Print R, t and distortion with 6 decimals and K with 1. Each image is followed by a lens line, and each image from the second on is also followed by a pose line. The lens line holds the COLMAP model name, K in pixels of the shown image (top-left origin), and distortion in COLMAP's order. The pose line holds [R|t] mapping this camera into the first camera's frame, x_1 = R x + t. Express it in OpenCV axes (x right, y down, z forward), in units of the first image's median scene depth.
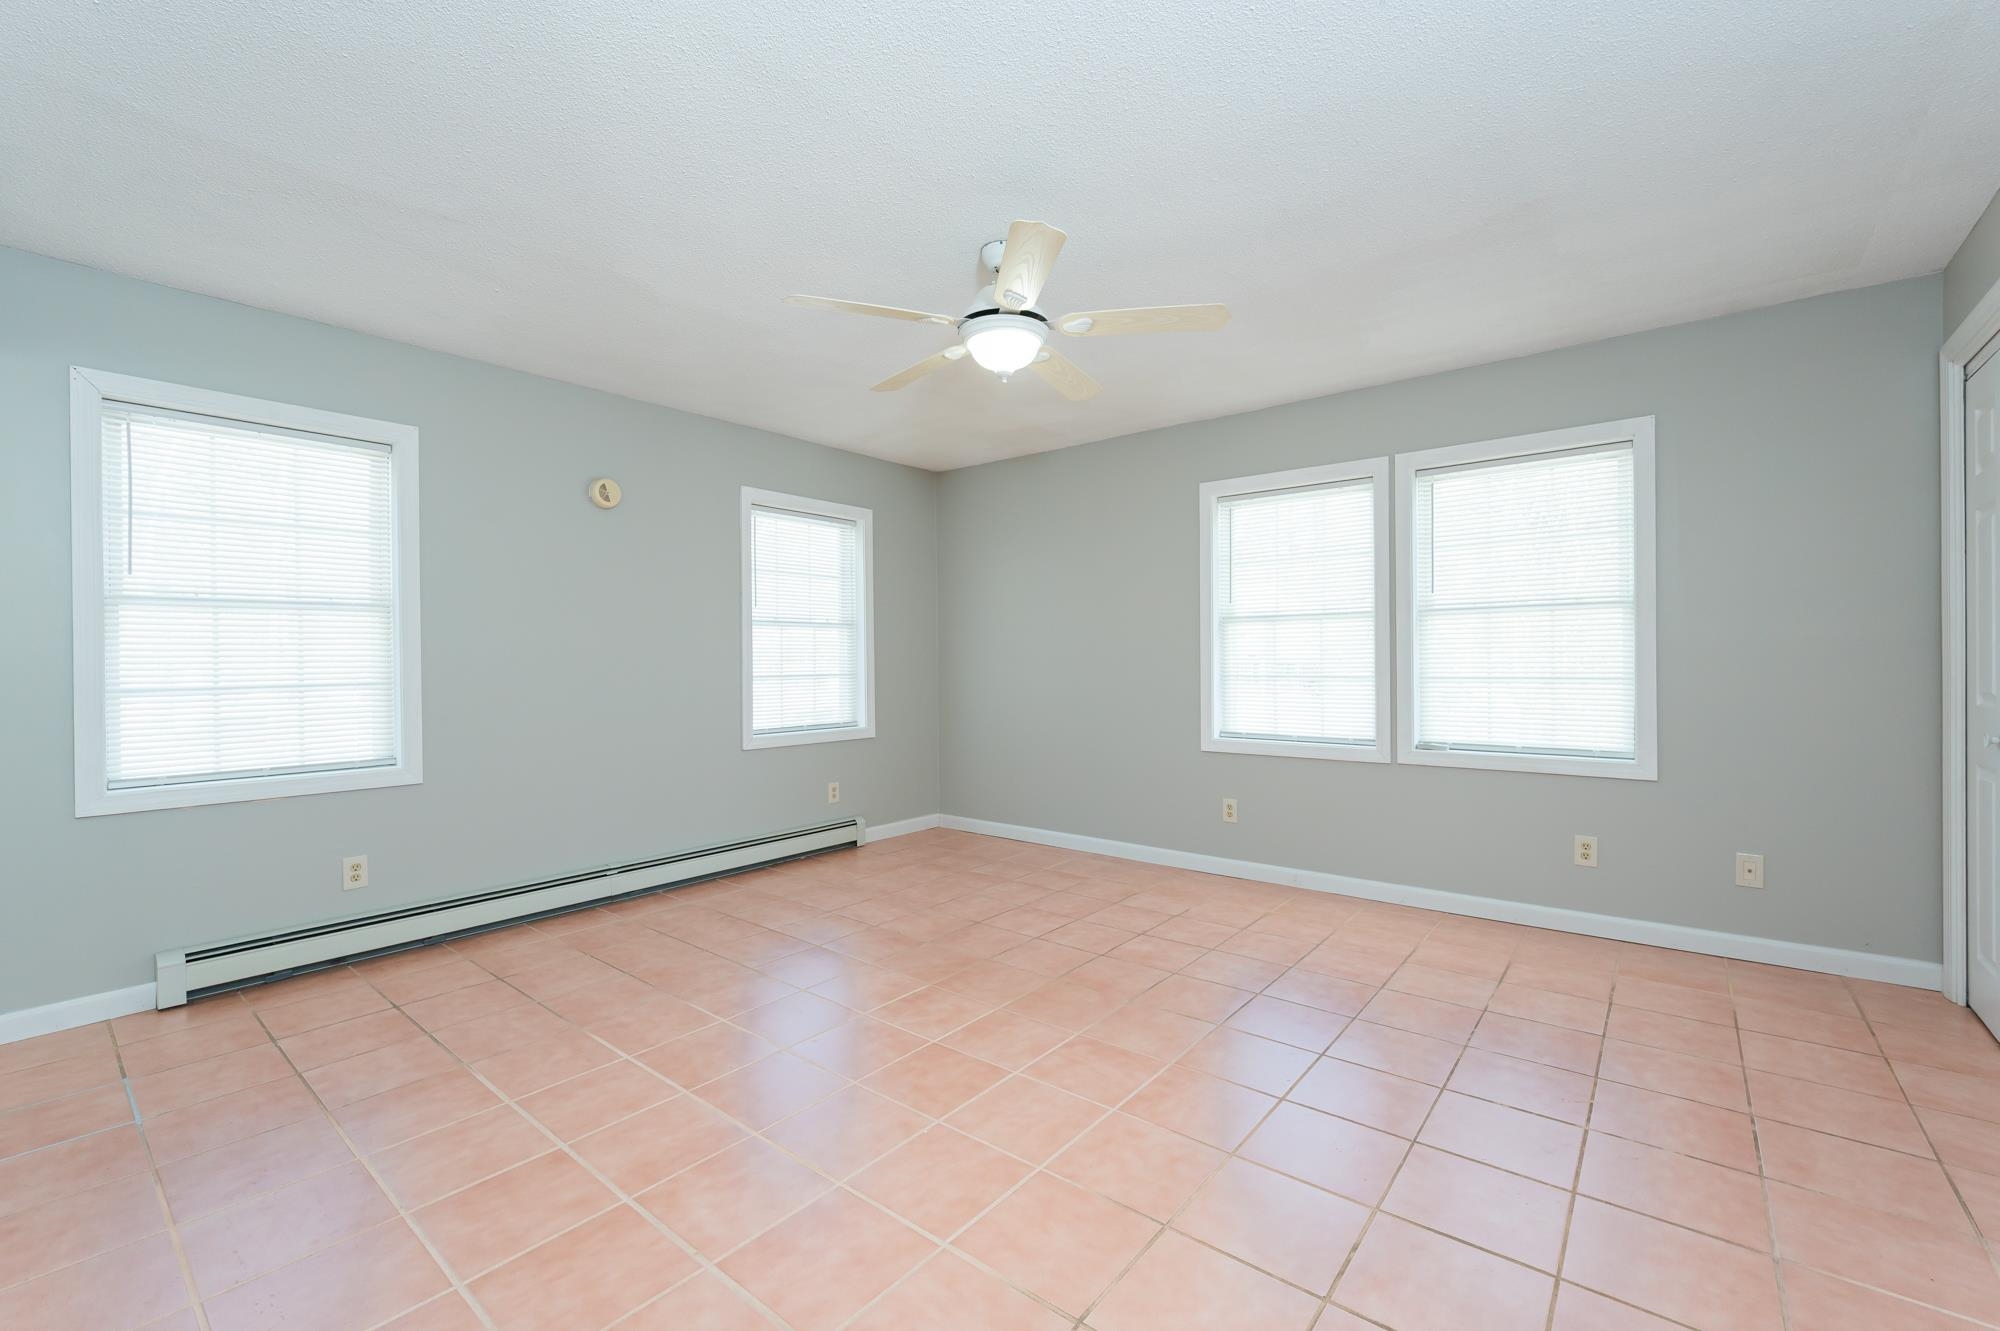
lens RADIAL K [[837.7, 0, 996.8], [0, 837.7, 663.2], [0, 0, 1]] dist [-0.003148, -0.000499]
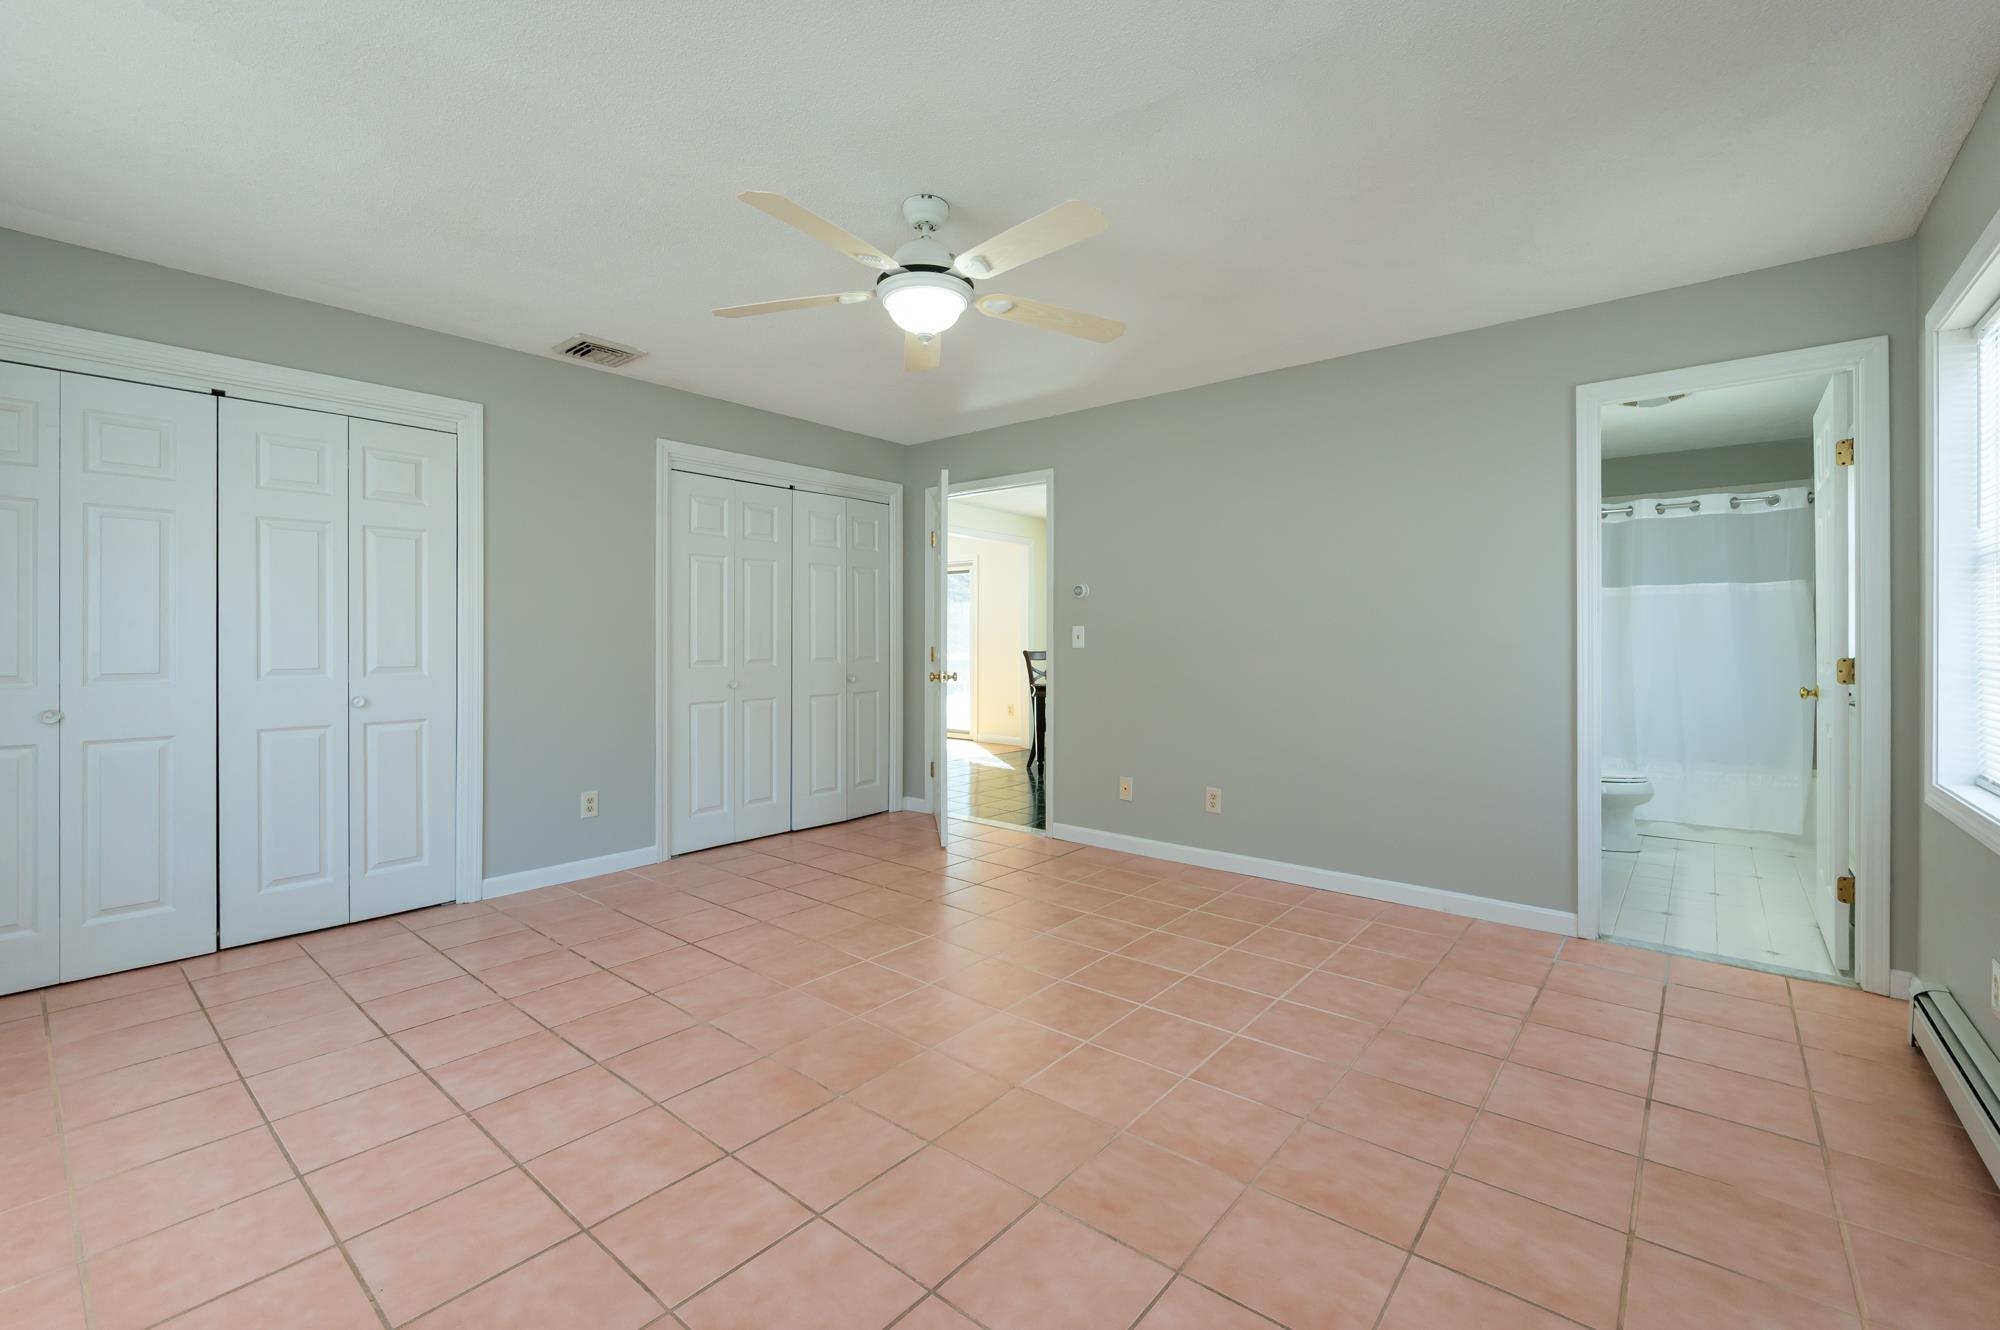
lens RADIAL K [[837.7, 0, 1000.8], [0, 837.7, 645.0], [0, 0, 1]] dist [-0.003148, -0.000499]
pose [[-0.999898, 0.007310, 0.012256, -0.079526], [0.007391, 0.999951, 0.006607, -0.001885], [-0.012207, 0.006697, -0.999903, 1.770370]]
